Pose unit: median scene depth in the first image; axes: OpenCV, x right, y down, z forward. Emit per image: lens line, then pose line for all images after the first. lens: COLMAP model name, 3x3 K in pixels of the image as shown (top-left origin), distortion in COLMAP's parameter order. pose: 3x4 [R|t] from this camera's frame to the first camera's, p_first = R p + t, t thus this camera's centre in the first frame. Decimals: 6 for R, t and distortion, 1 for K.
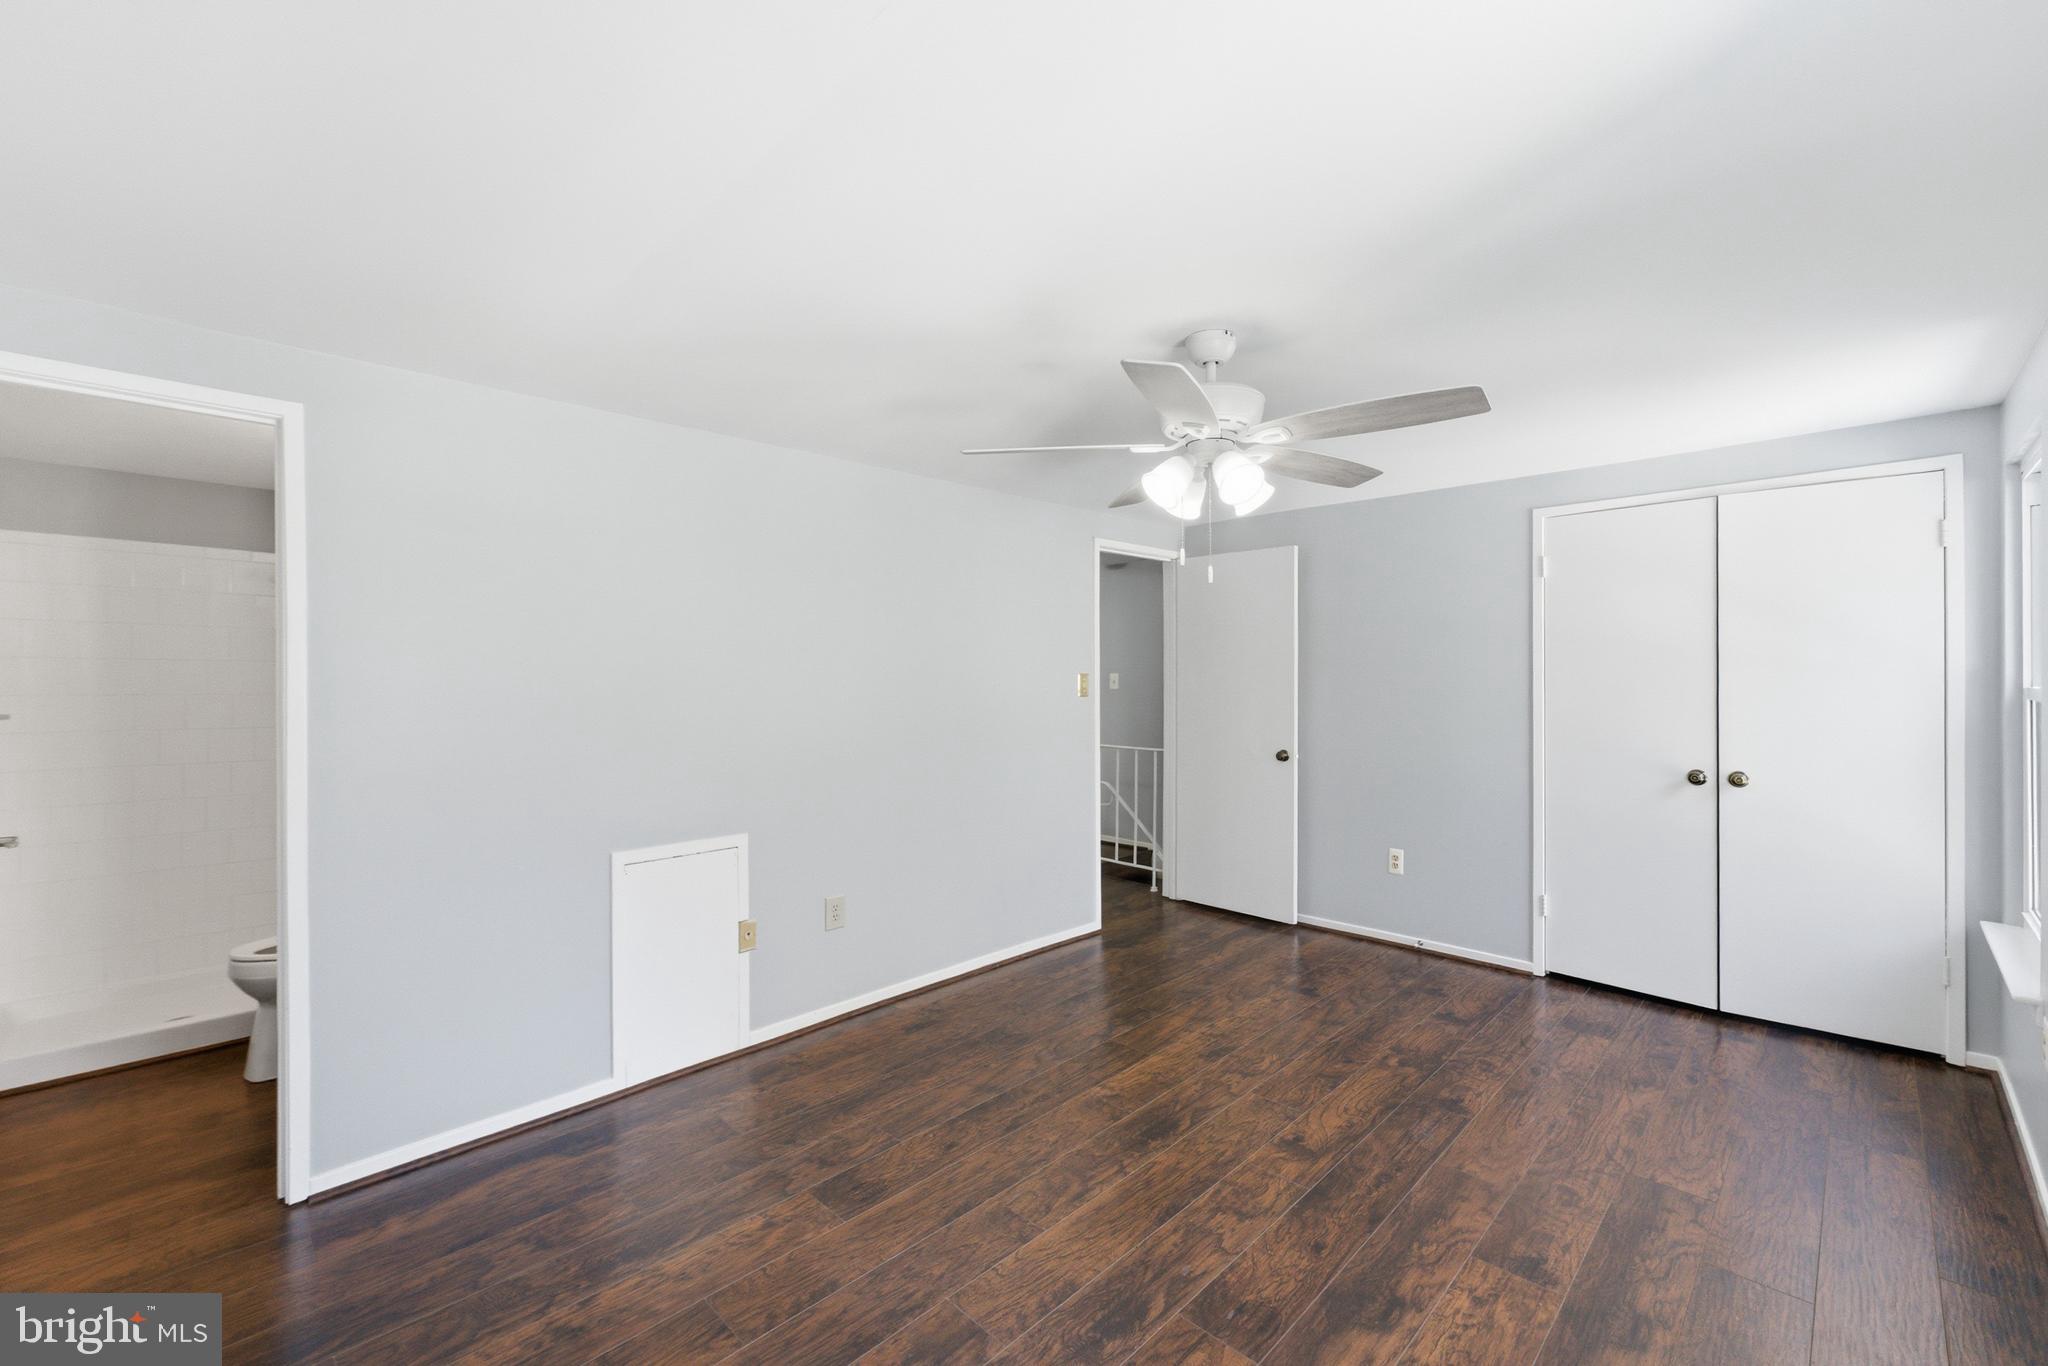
lens RADIAL K [[831.8, 0, 1020.4], [0, 831.8, 676.7], [0, 0, 1]] dist [-0.000777, -0.000421]
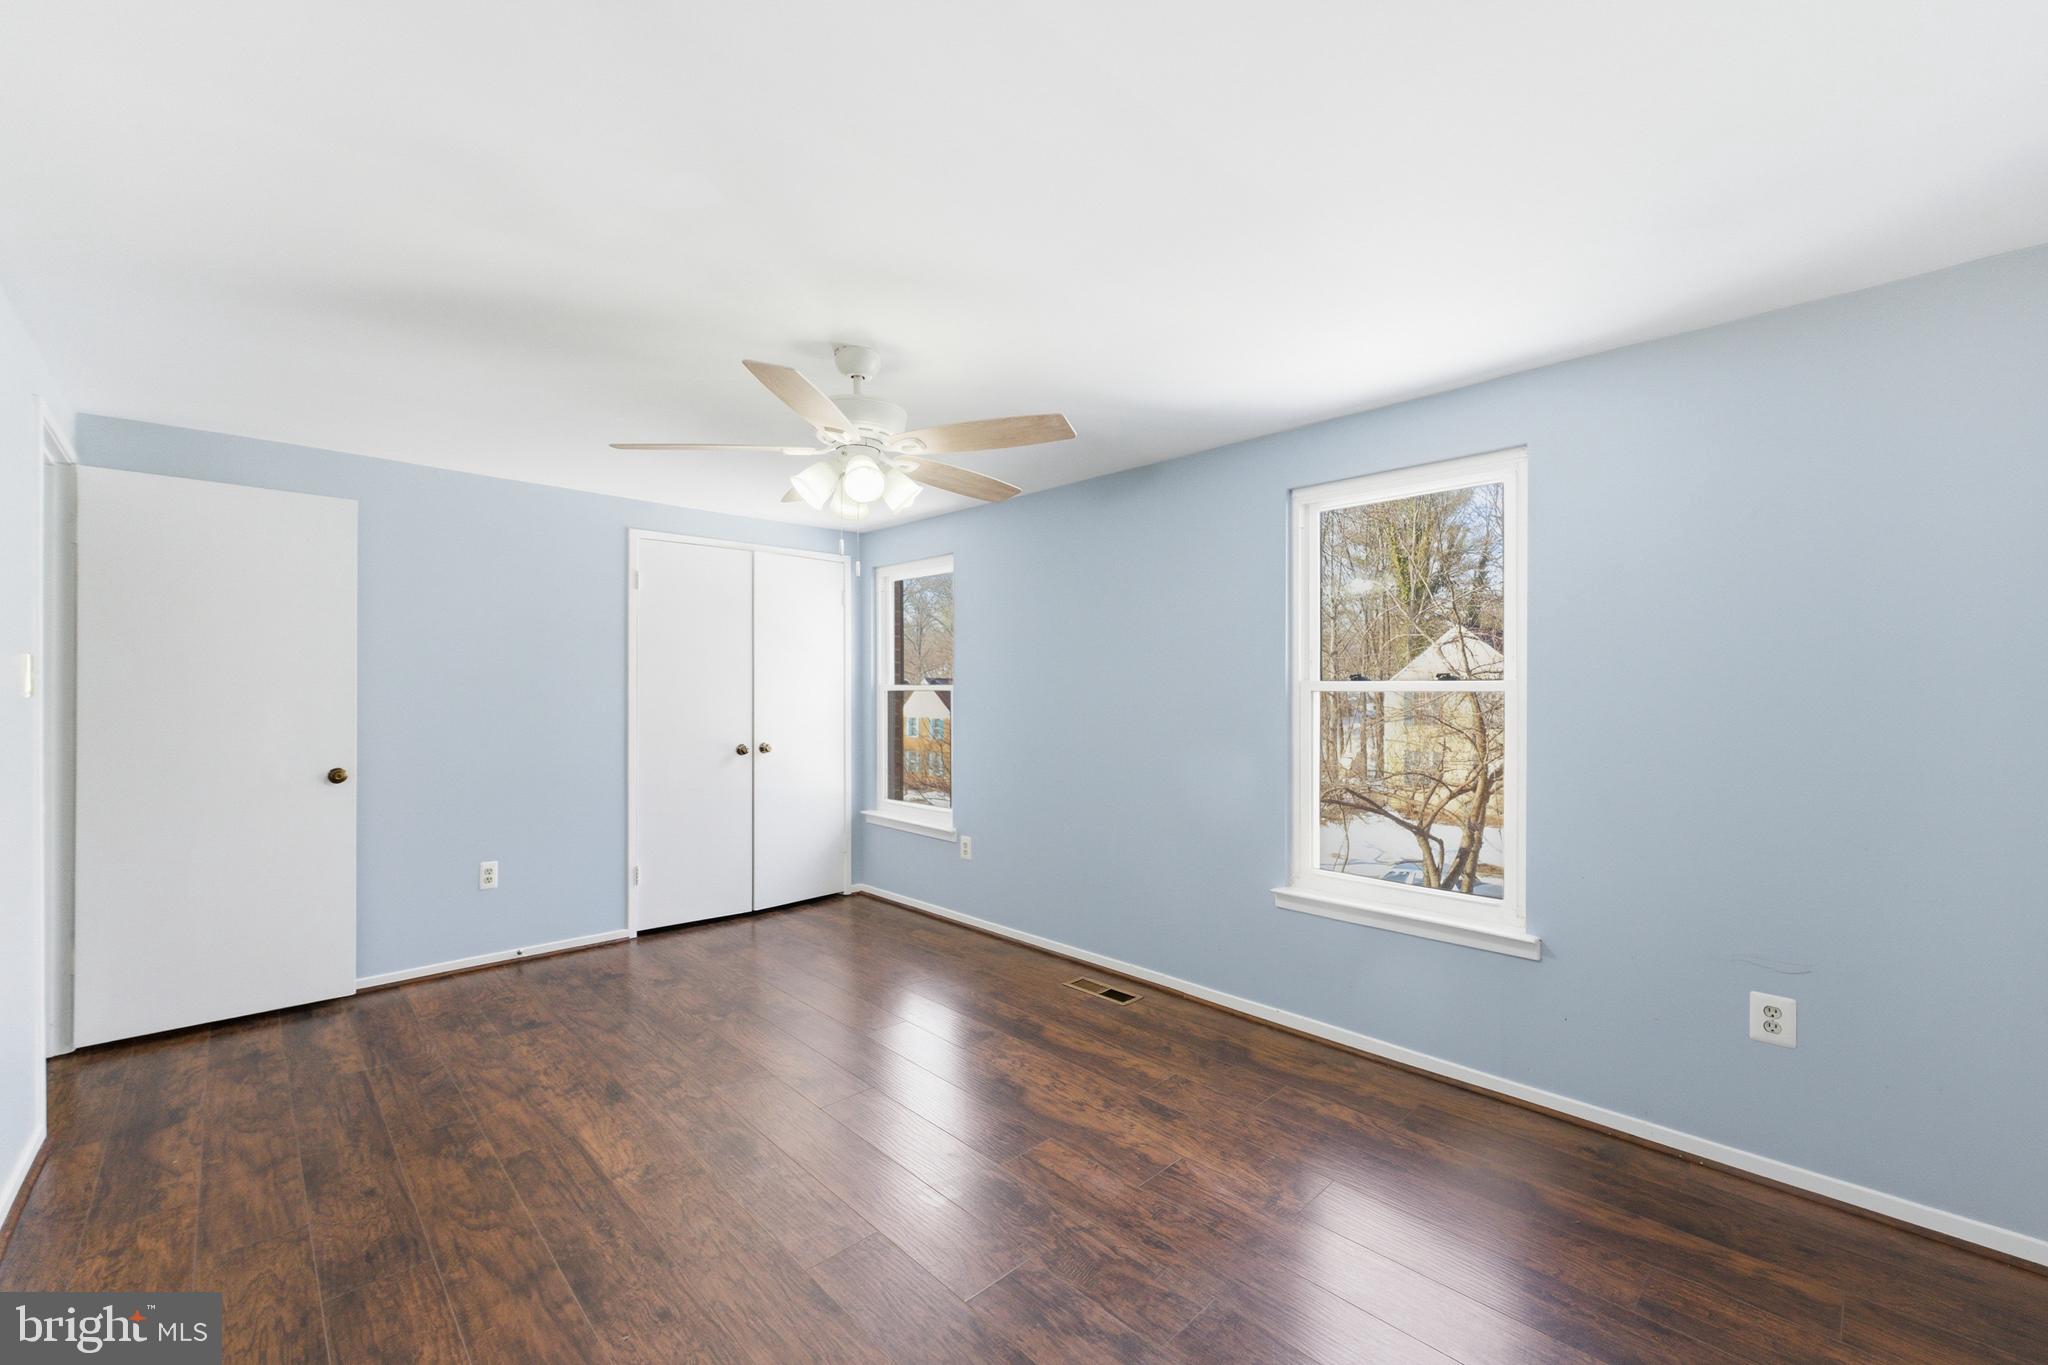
lens RADIAL K [[831.8, 0, 1020.1], [0, 831.8, 691.9], [0, 0, 1]] dist [-0.000777, -0.000421]
pose [[0.021510, 0.003500, 0.999763, -0.513118], [-0.002066, 0.999992, -0.003456, 0.025077], [-0.999766, -0.001991, 0.021517, 0.448586]]
